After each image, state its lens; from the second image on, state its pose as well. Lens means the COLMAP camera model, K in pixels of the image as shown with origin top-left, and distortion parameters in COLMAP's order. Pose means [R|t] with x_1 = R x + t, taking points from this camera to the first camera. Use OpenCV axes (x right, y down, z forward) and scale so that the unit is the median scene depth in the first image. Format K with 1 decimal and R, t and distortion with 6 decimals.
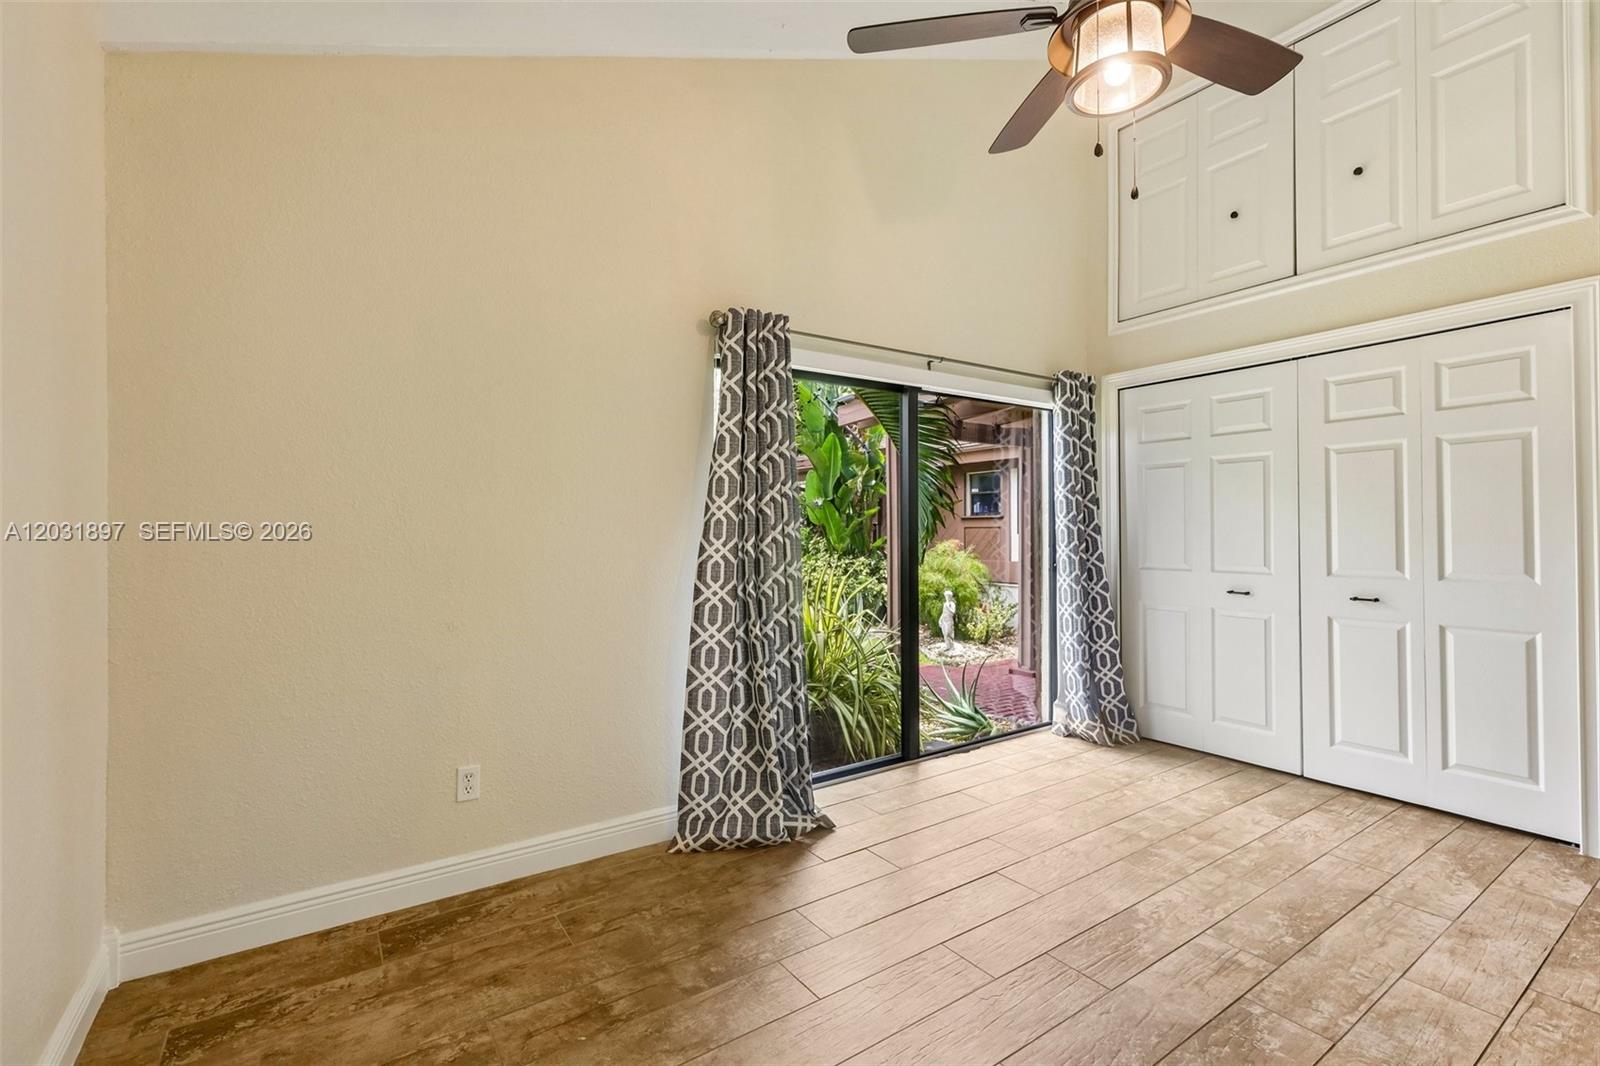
lens RADIAL K [[714.5, 0, 815.1], [0, 714.5, 529.6], [0, 0, 1]] dist [0.001851, 0.000911]
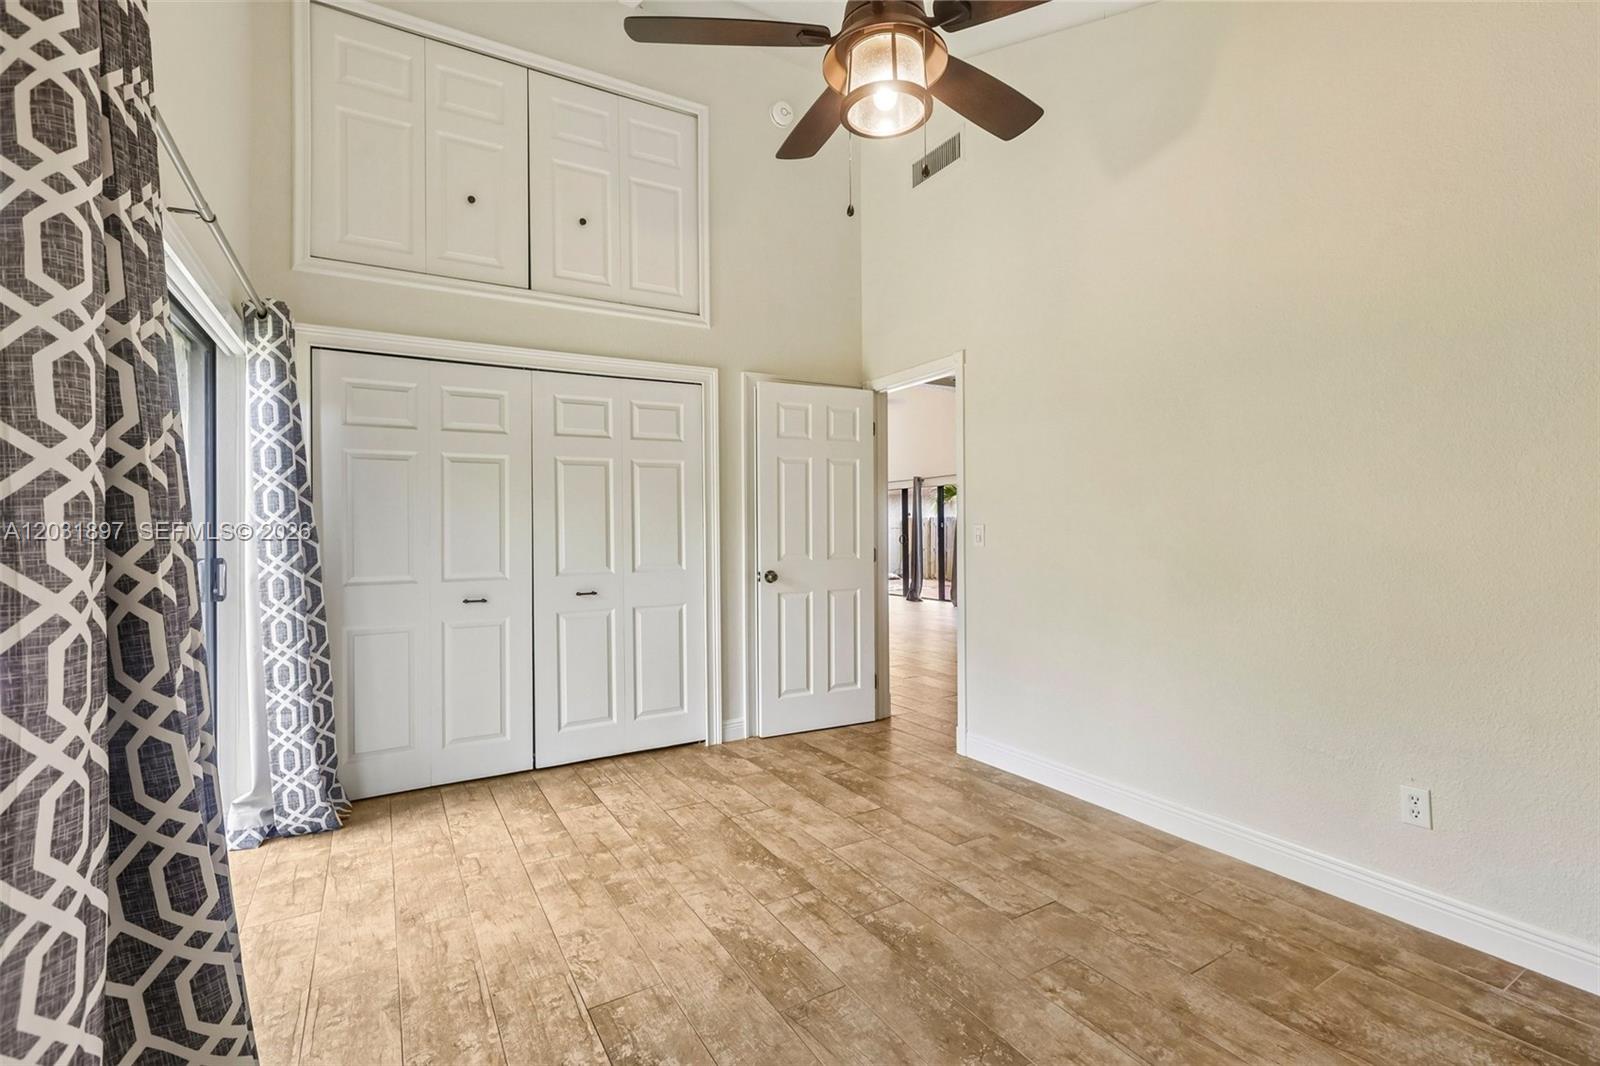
lens RADIAL K [[708.2, 0, 797.7], [0, 708.2, 527.0], [0, 0, 1]] dist [0.001457, 0.000761]
pose [[0.087684, 0.005219, 0.996135, -0.393007], [0.008729, 0.999944, -0.006008, 0.000272], [-0.996110, 0.009222, 0.087634, 0.642833]]
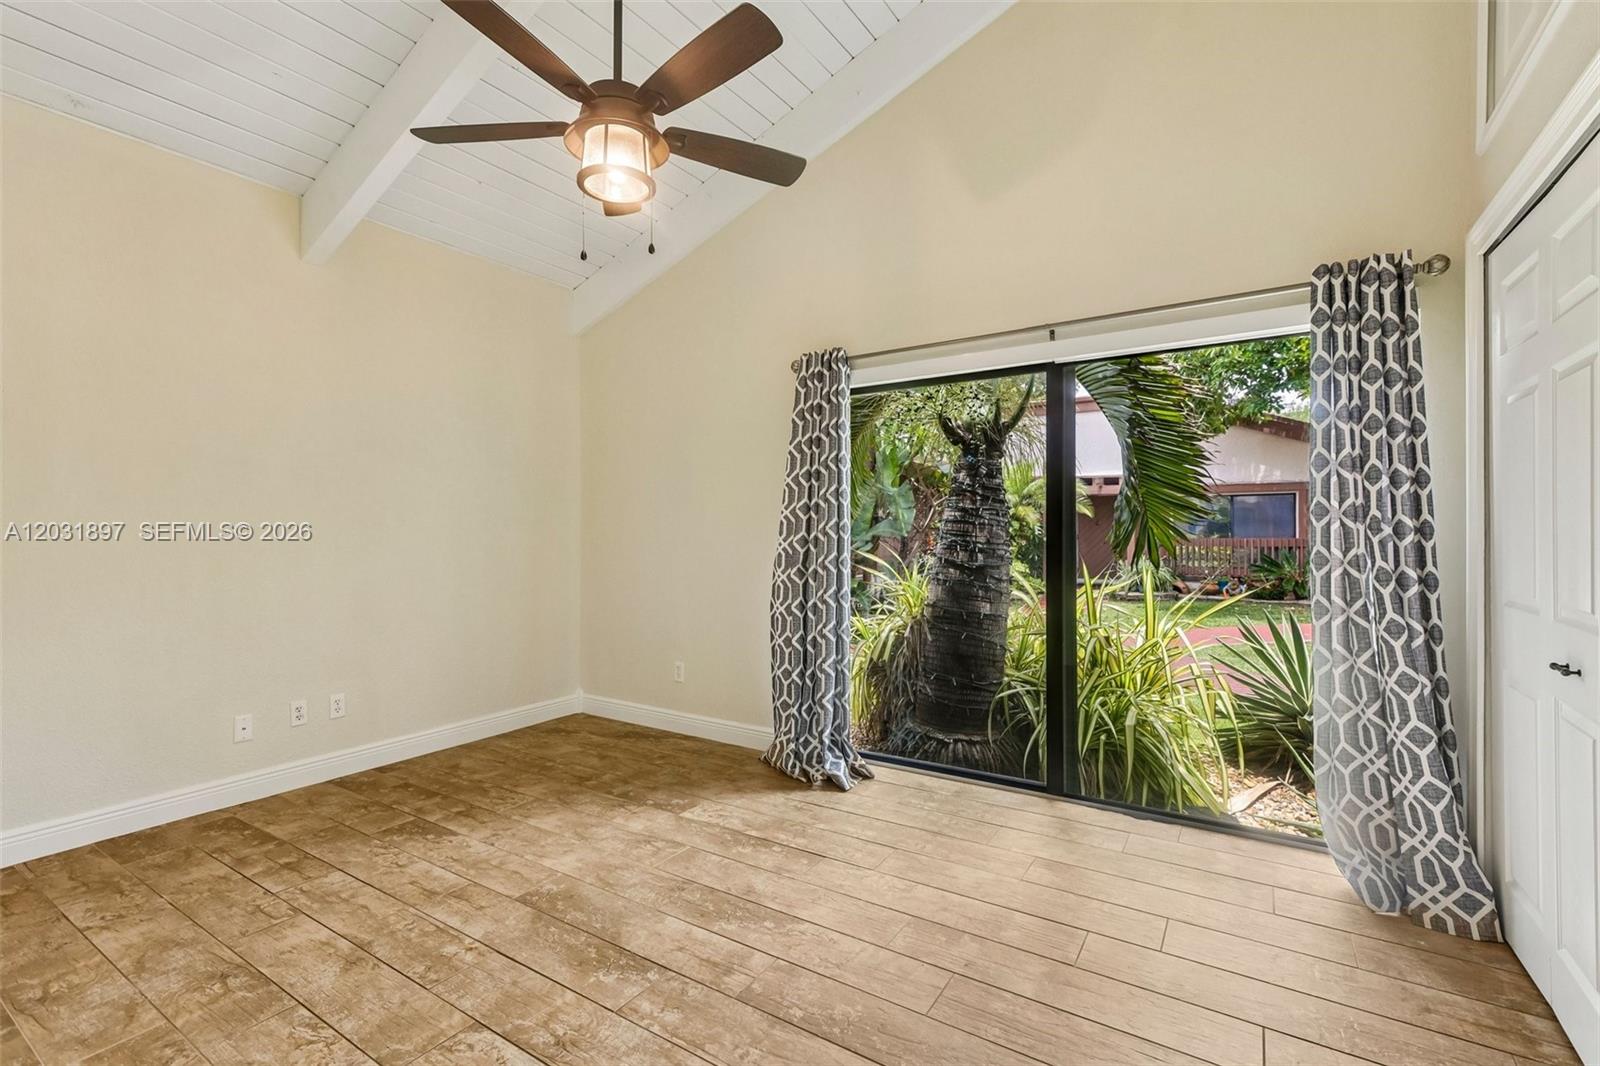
lens RADIAL K [[735.1, 0, 807.6], [0, 735.1, 532.5], [0, 0, 1]] dist [0.000676, 0.000146]
pose [[0.370647, 0.005169, -0.928759, 1.100204], [0.003869, 0.999967, 0.007109, -0.003572], [0.928766, -0.006228, 0.370615, 0.515188]]
